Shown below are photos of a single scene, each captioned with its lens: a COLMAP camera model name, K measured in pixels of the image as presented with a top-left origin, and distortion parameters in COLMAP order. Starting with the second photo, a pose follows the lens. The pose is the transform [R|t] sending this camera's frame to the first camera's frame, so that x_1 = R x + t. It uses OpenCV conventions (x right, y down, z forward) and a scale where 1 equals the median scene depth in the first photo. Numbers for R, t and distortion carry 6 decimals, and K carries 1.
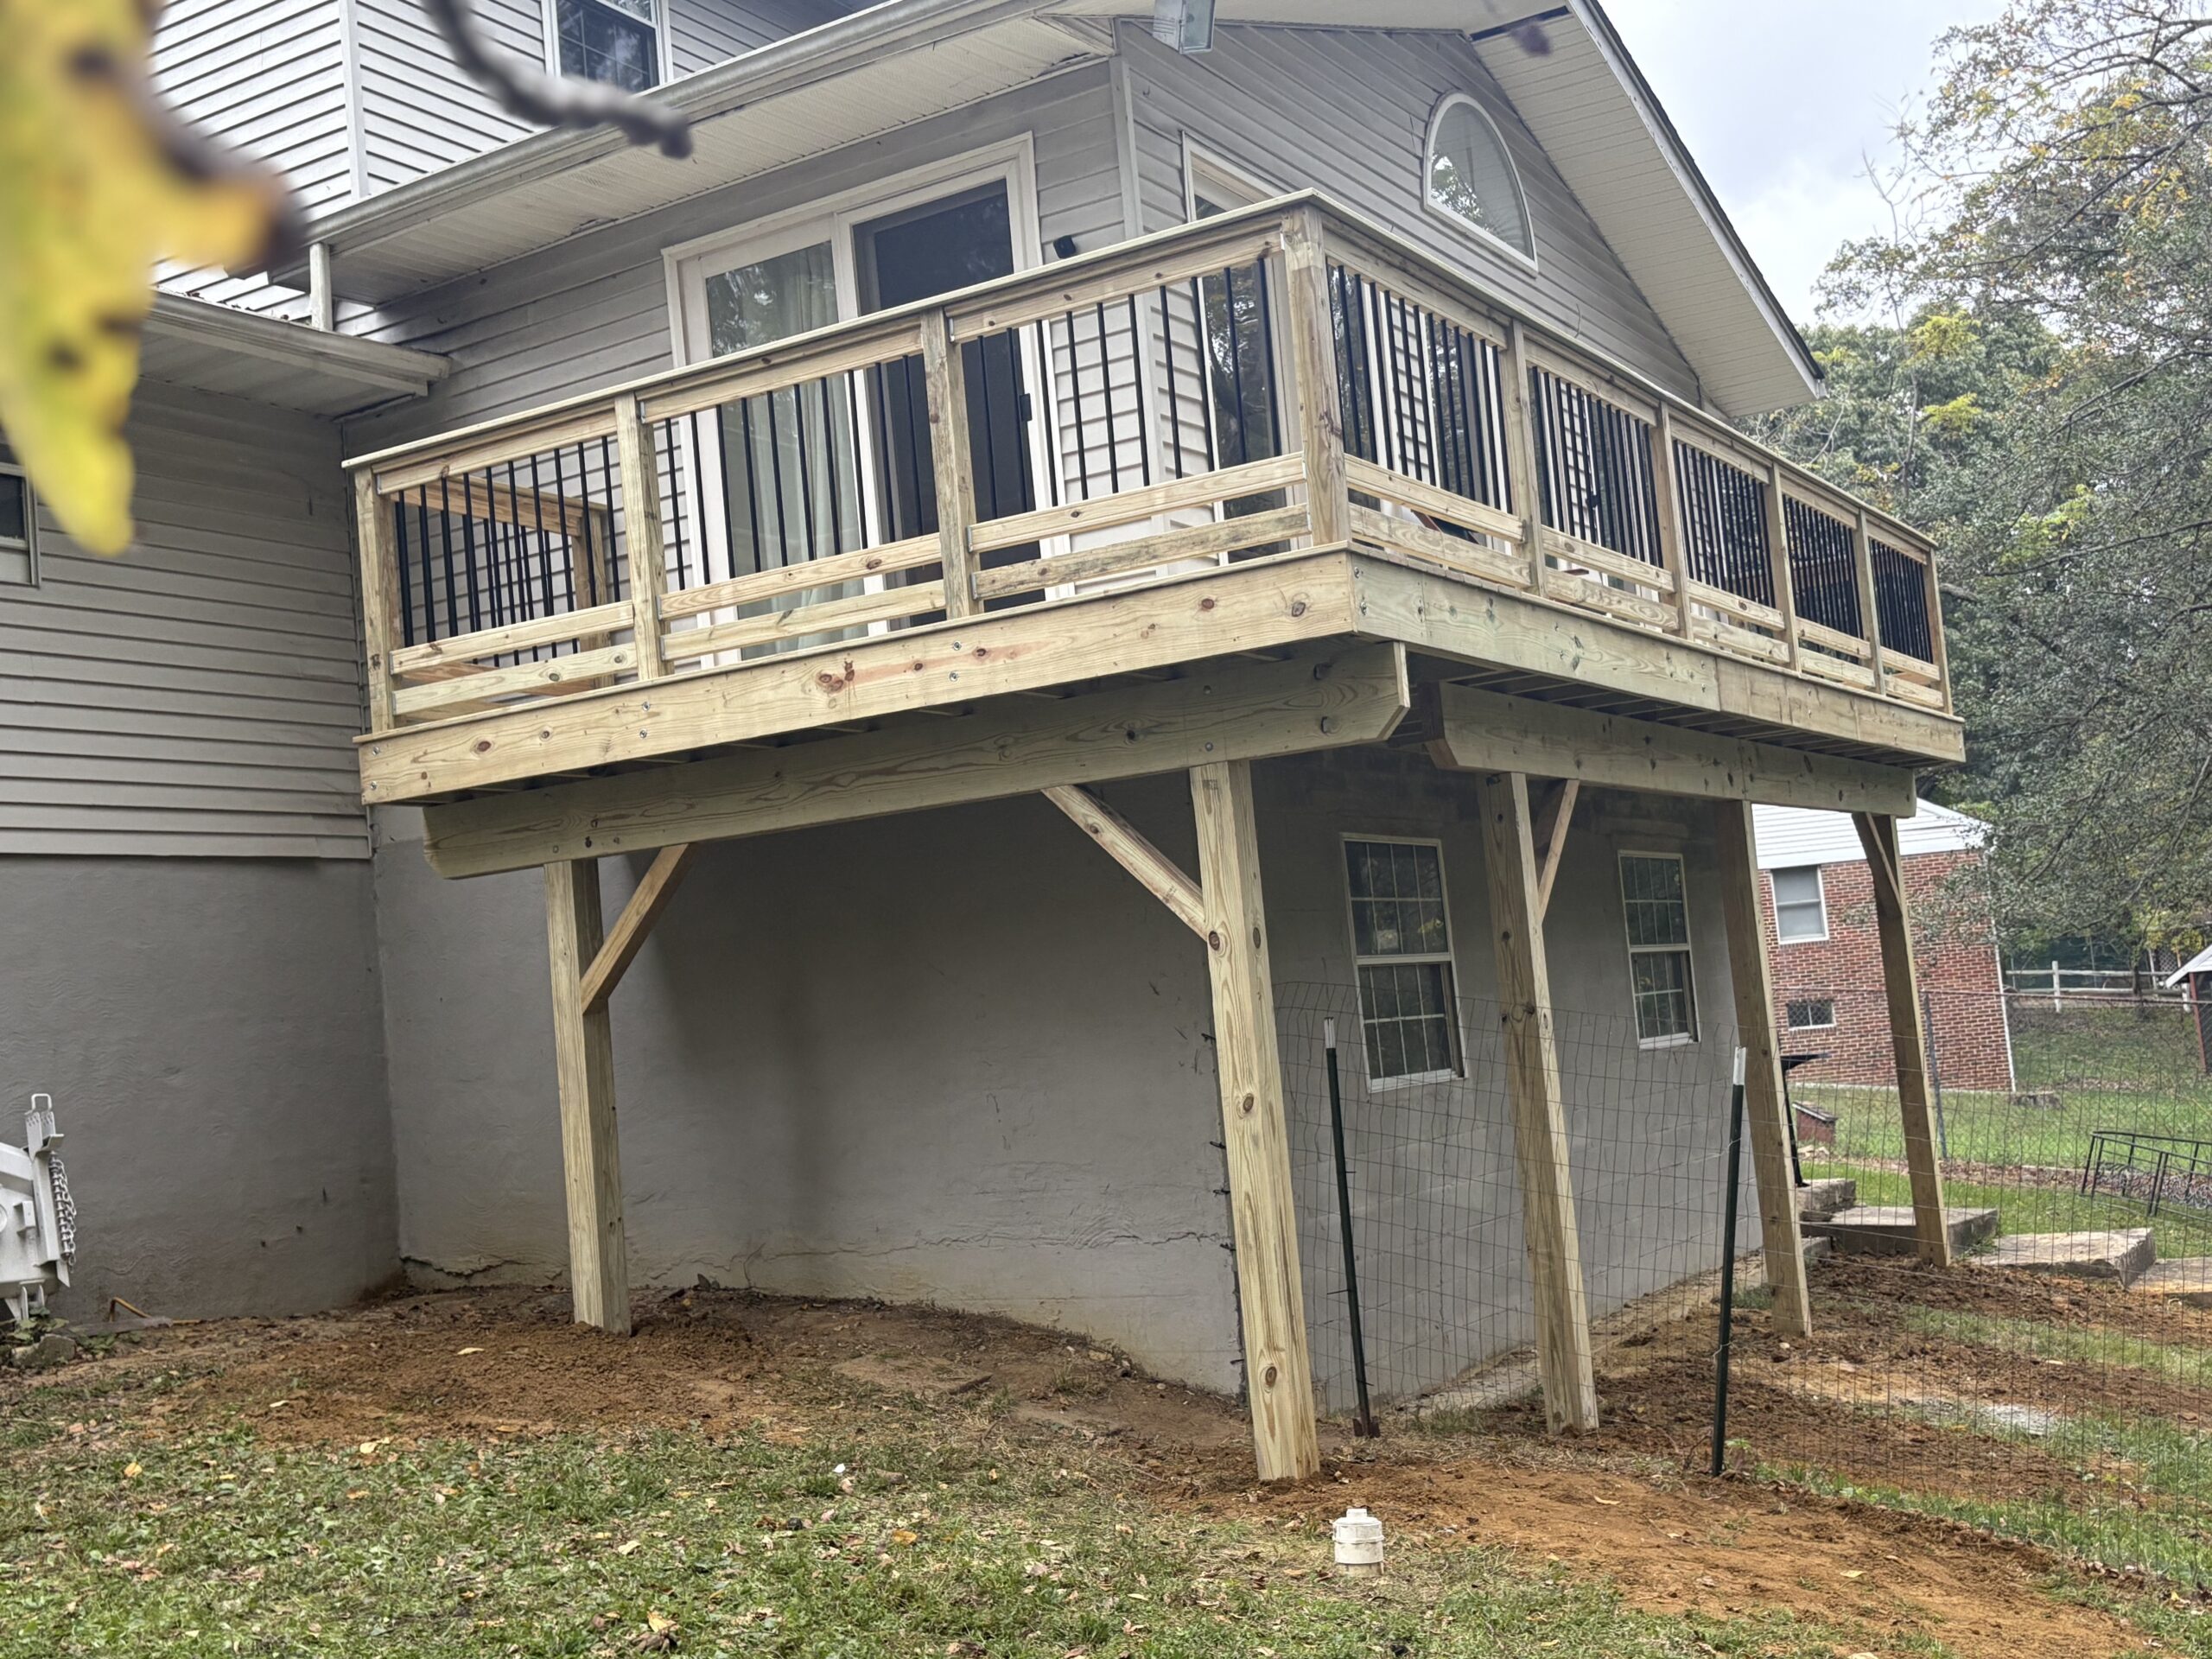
lens RADIAL K [[2374.8, 0, 1117.1], [0, 2374.8, 841.5], [0, 0, 1]] dist [0.046209, 0.000000]
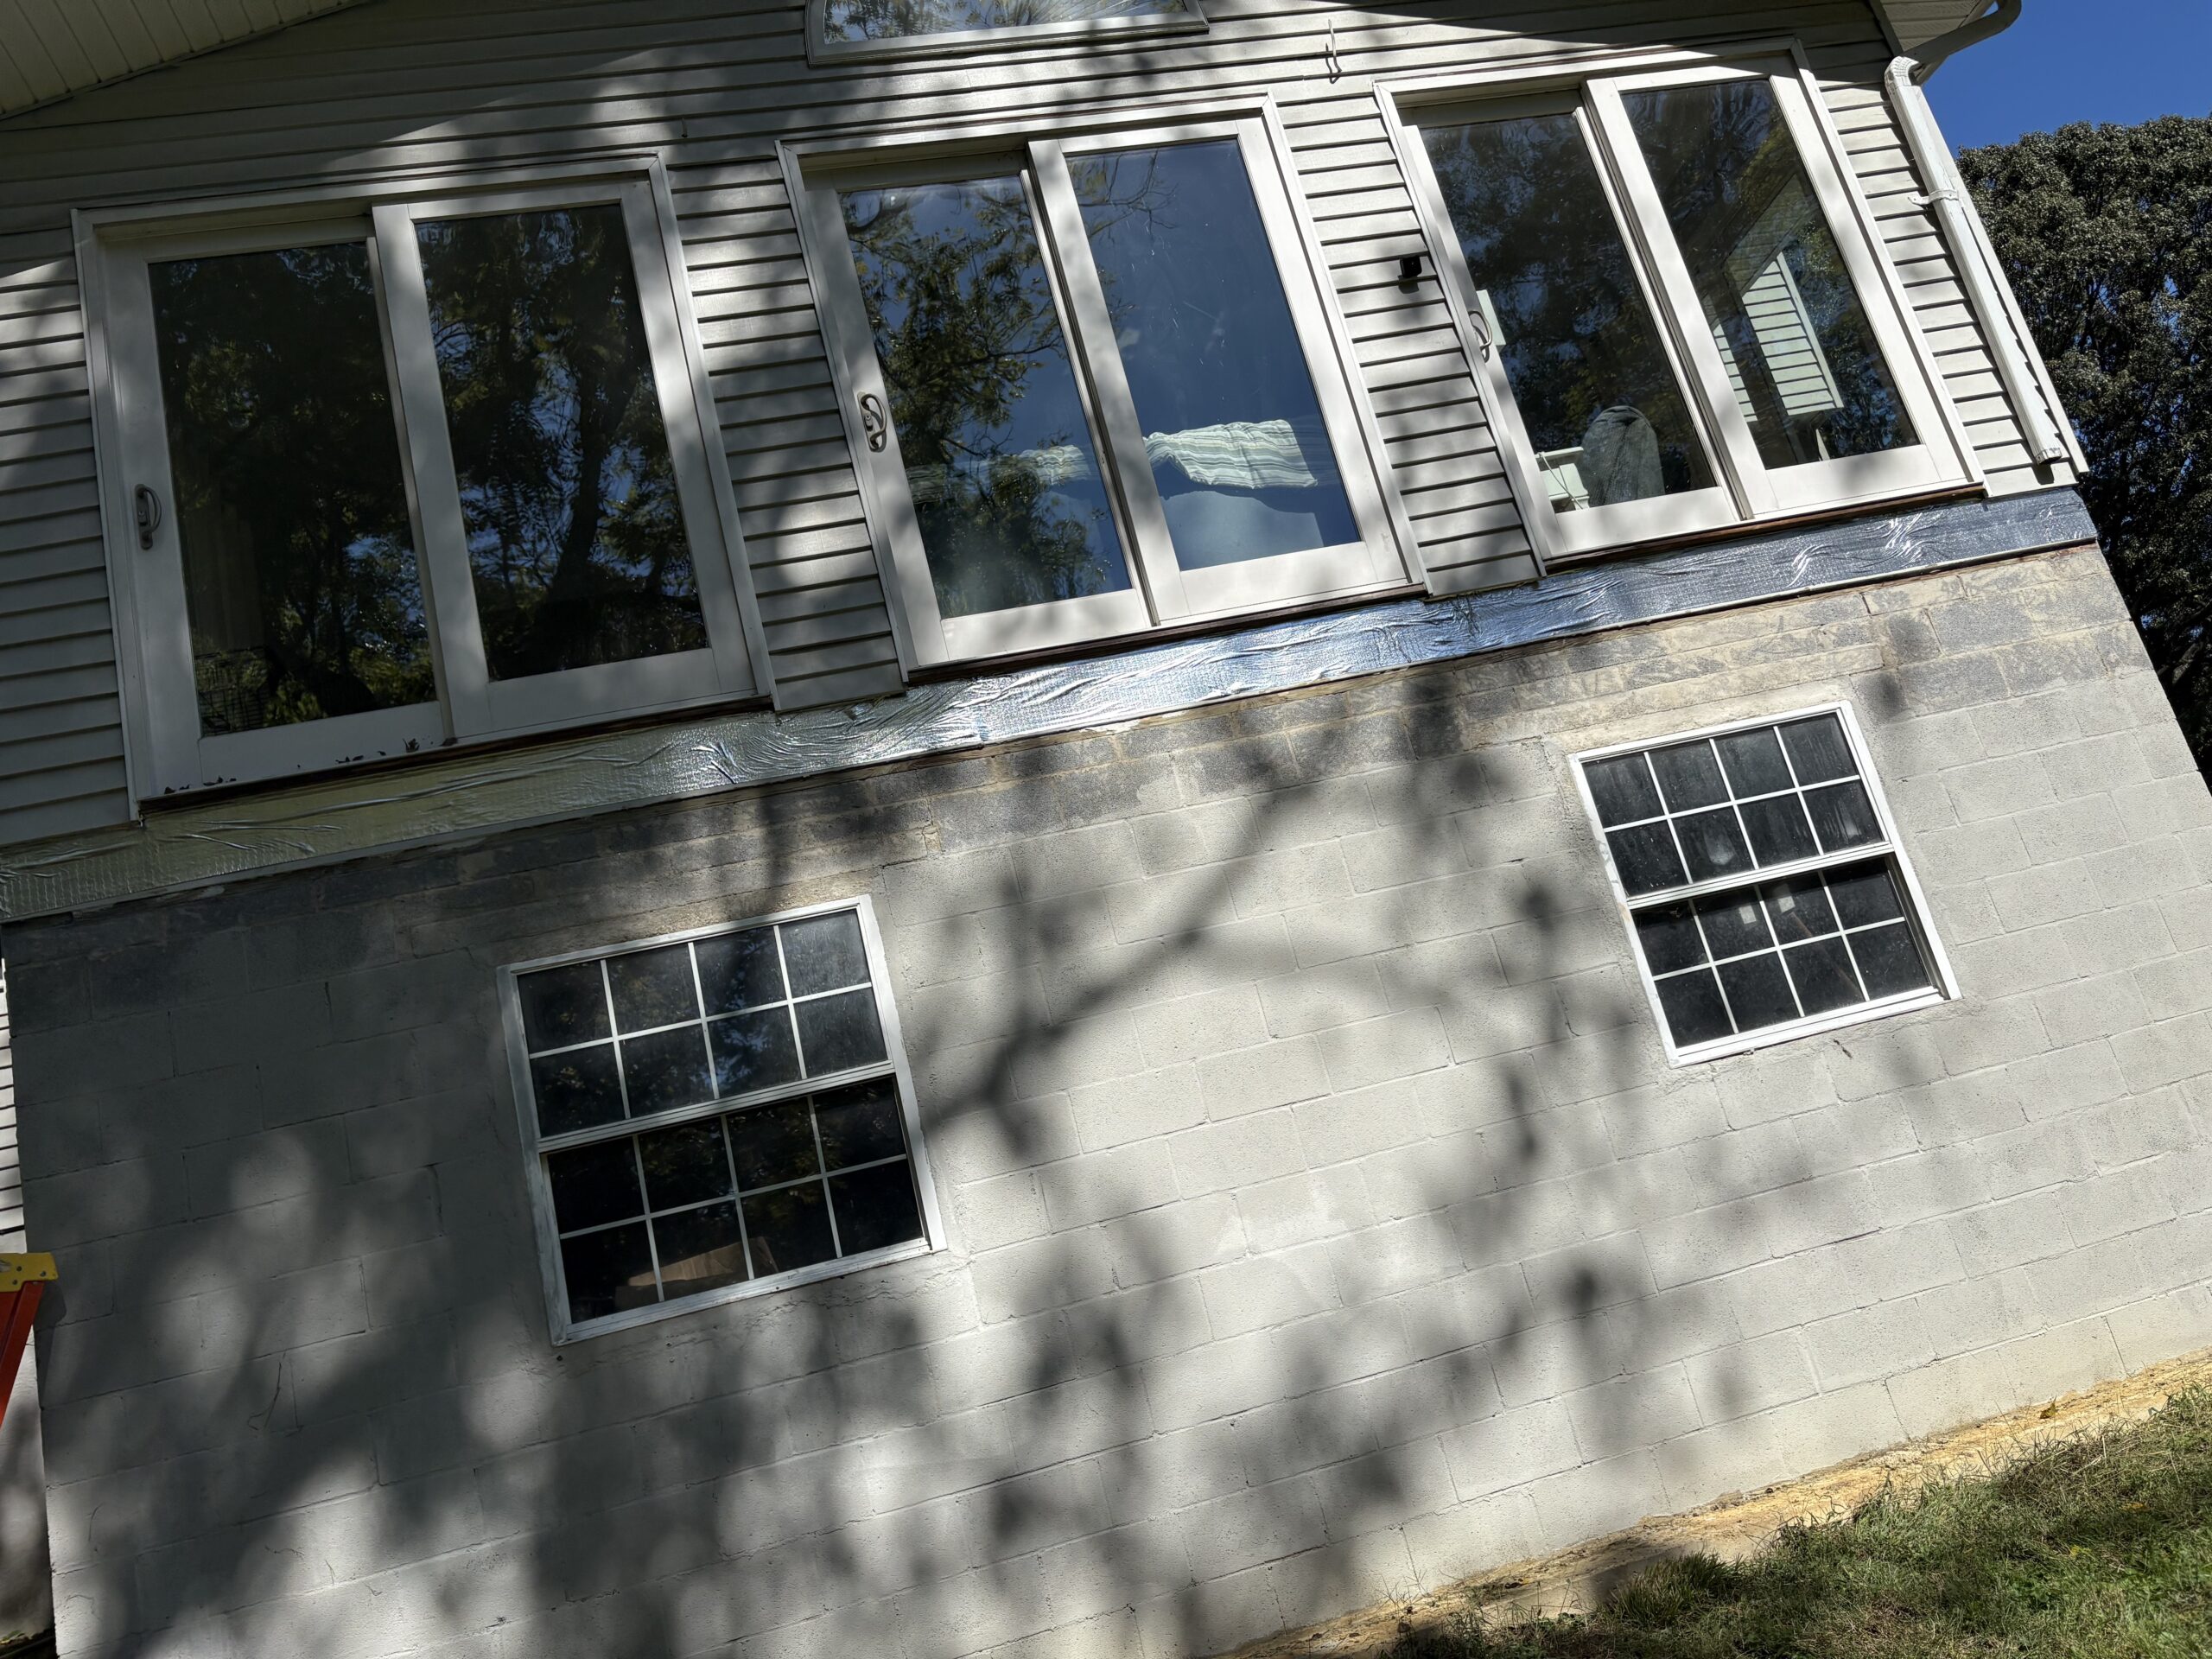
lens RADIAL K [[1657.9, 0, 1134.1], [0, 1657.9, 810.0], [0, 0, 1]] dist [0.052976, -0.046796]
pose [[0.652858, -0.278492, -0.704428, 0.628099], [0.245998, 0.957506, -0.150556, 0.078648], [0.716422, -0.074996, 0.693624, 0.870281]]
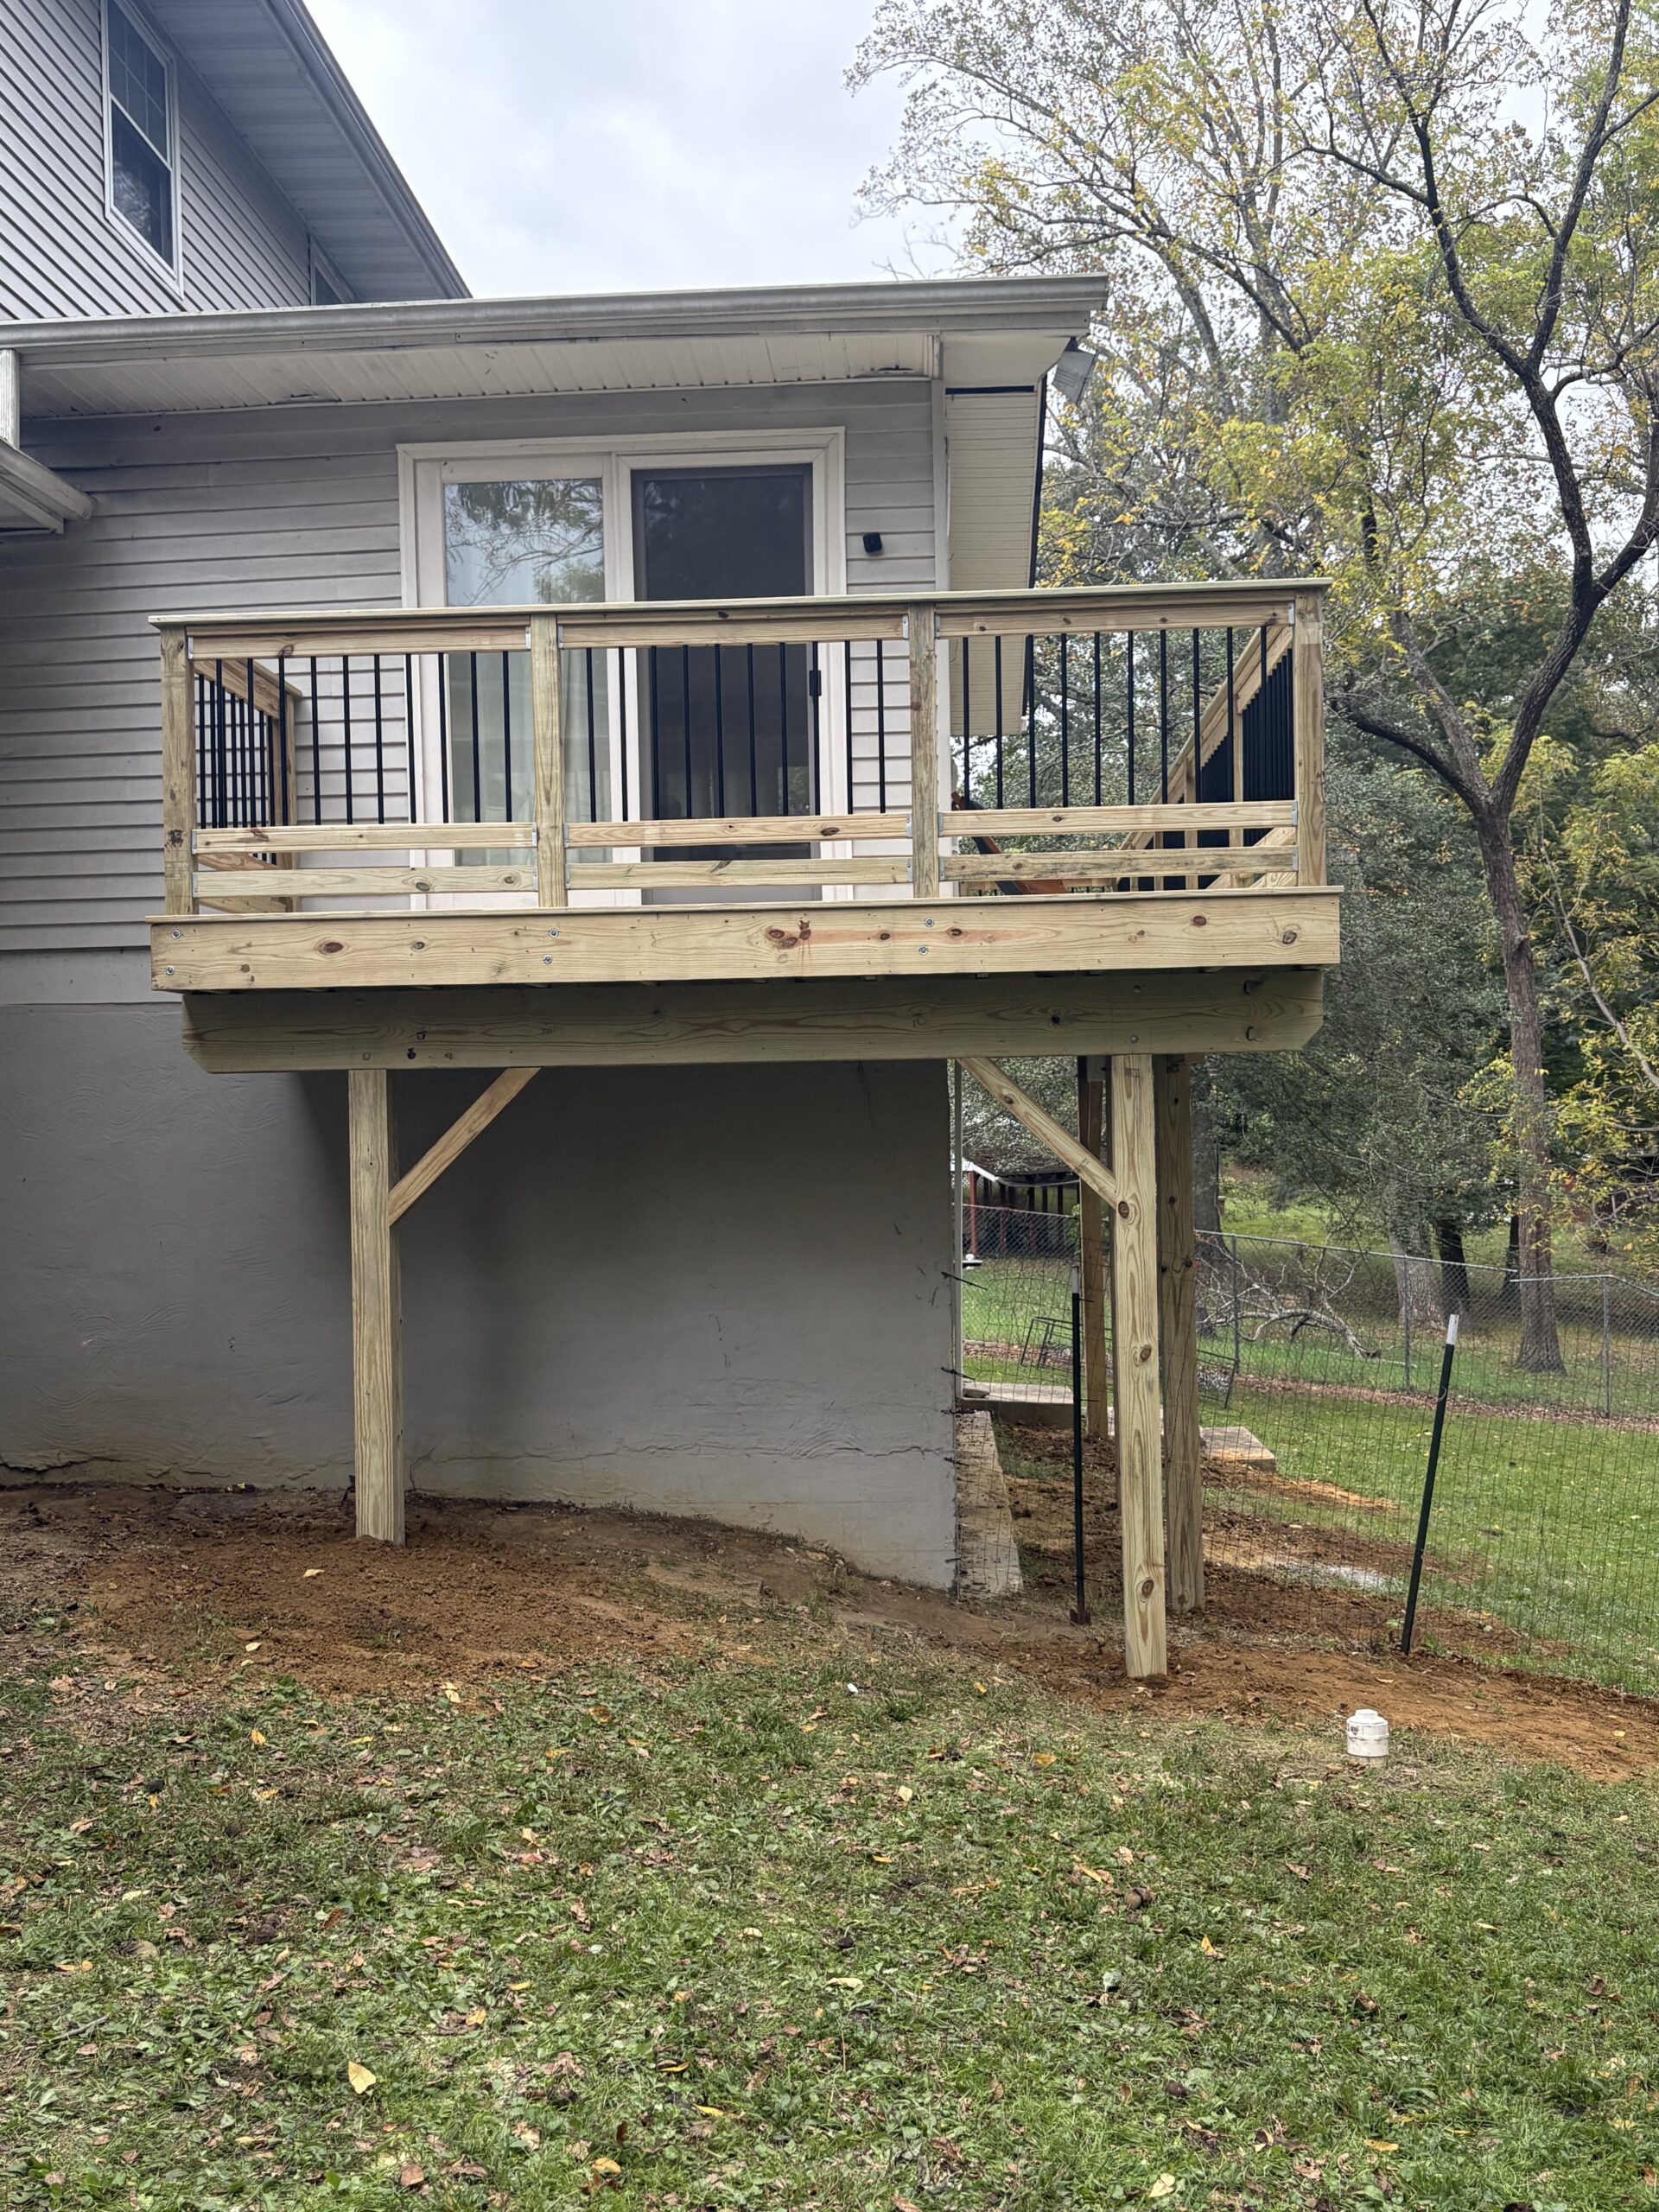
lens RADIAL K [[2068.1, 0, 838.1], [0, 2068.1, 1110.6], [0, 0, 1]] dist [0.023407, 0.000000]
pose [[0.885207, 0.074141, 0.459252, -0.449575], [-0.096069, 0.995072, 0.024529, -0.014071], [-0.455170, -0.065833, 0.887967, 0.153497]]
